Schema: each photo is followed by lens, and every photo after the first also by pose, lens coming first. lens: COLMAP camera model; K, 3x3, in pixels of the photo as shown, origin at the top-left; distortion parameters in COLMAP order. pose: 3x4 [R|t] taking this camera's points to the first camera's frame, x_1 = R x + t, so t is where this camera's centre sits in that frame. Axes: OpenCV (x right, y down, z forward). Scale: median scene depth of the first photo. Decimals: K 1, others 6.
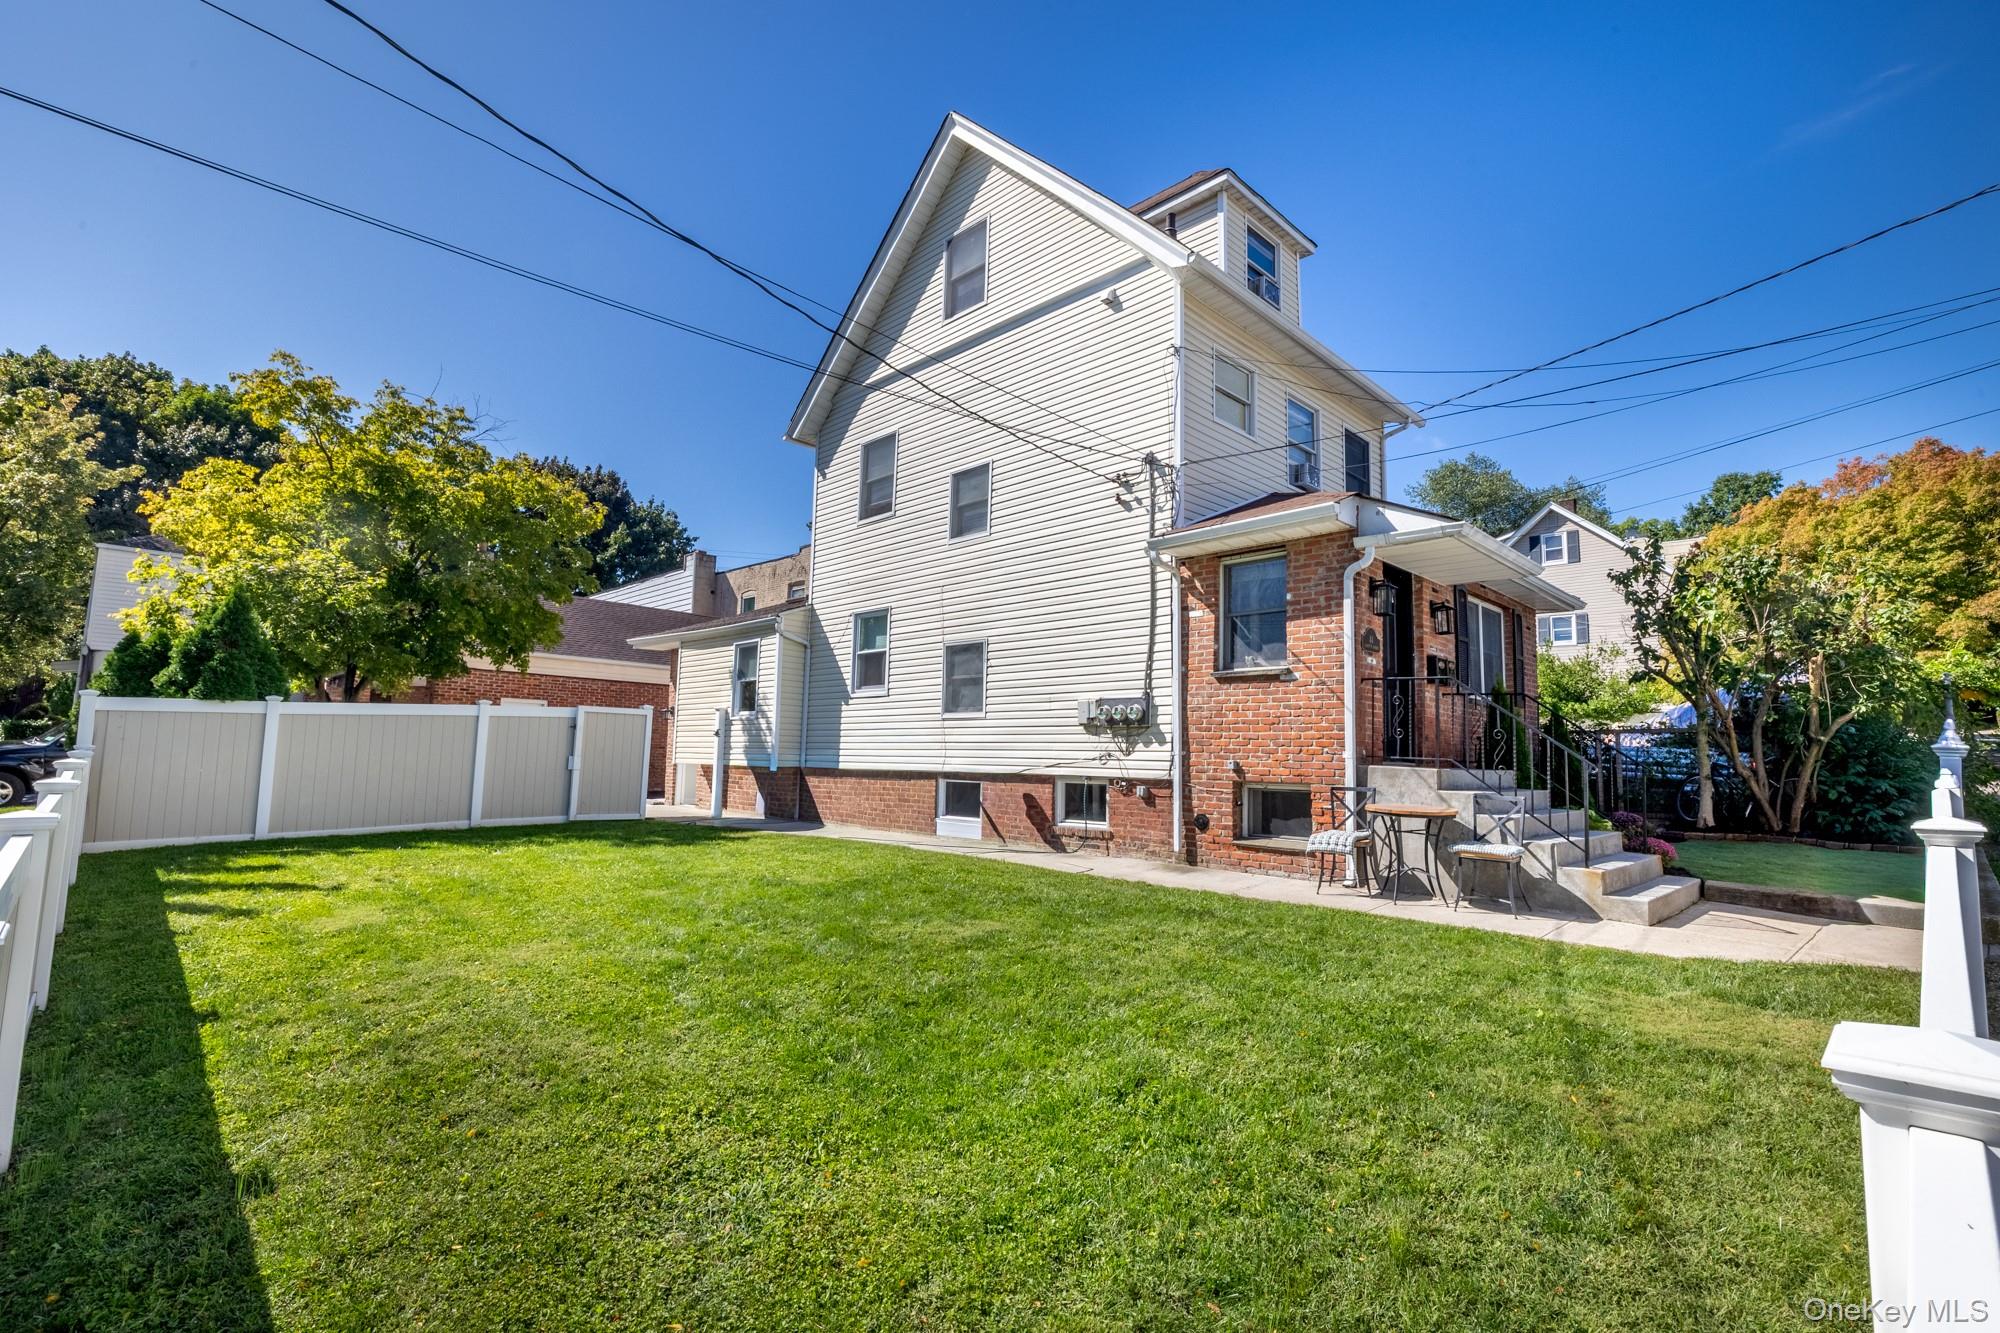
lens RADIAL K [[907.1, 0, 1000.0], [0, 907.1, 666.5], [0, 0, 1]] dist [0.001628, -0.000139]
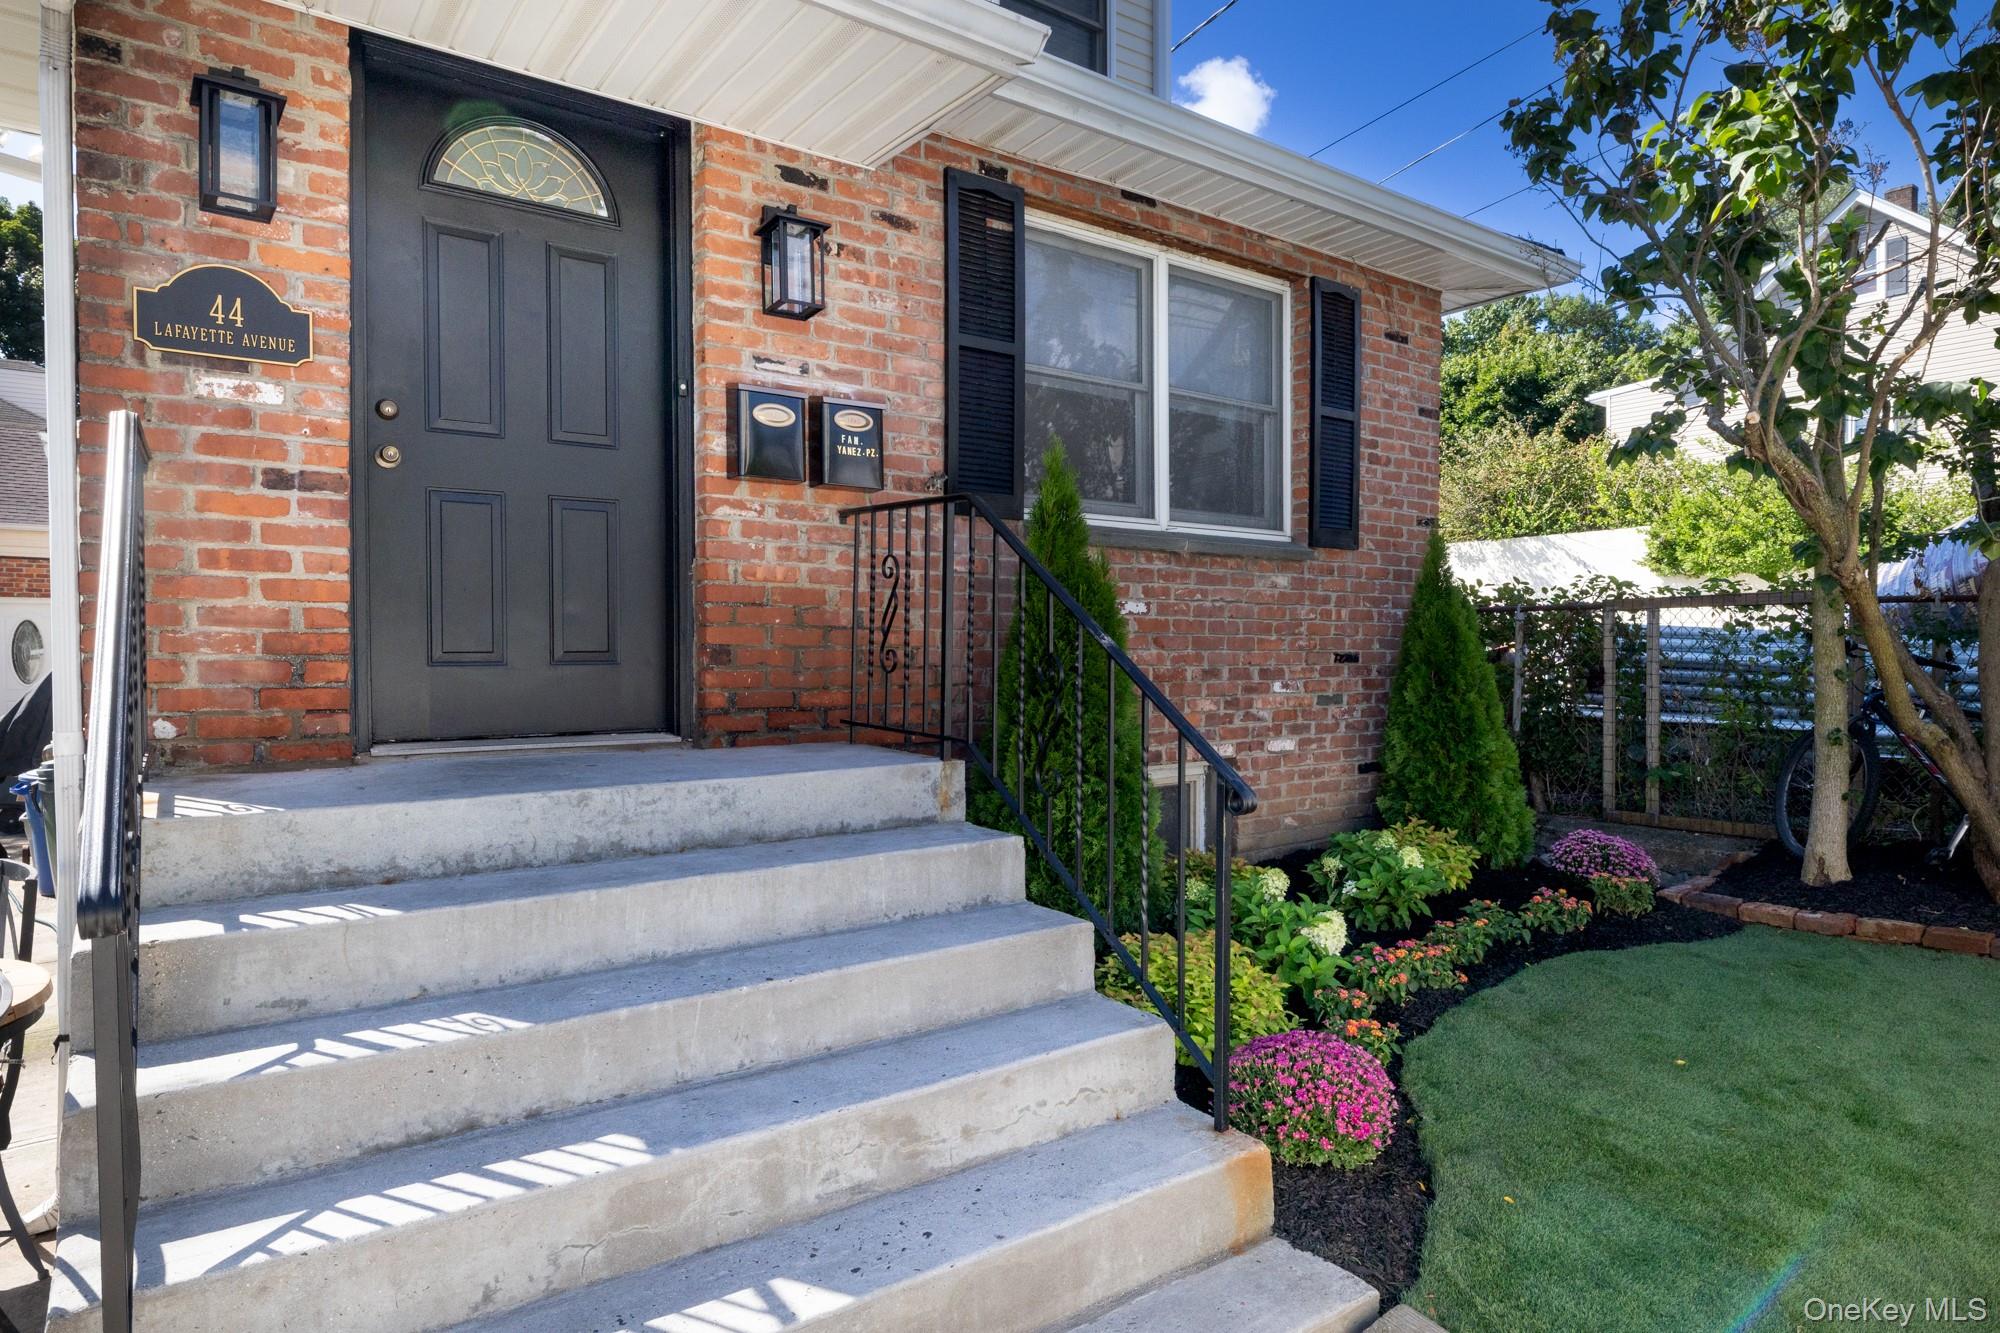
lens RADIAL K [[1140.9, 0, 1000.0], [0, 1140.9, 666.5], [0, 0, 1]] dist [-0.004227, -0.000595]
pose [[0.987214, -0.028922, -0.156752, 0.546991], [0.046710, 0.992721, 0.111007, 0.037720], [0.152400, -0.116910, 0.981380, 0.554899]]
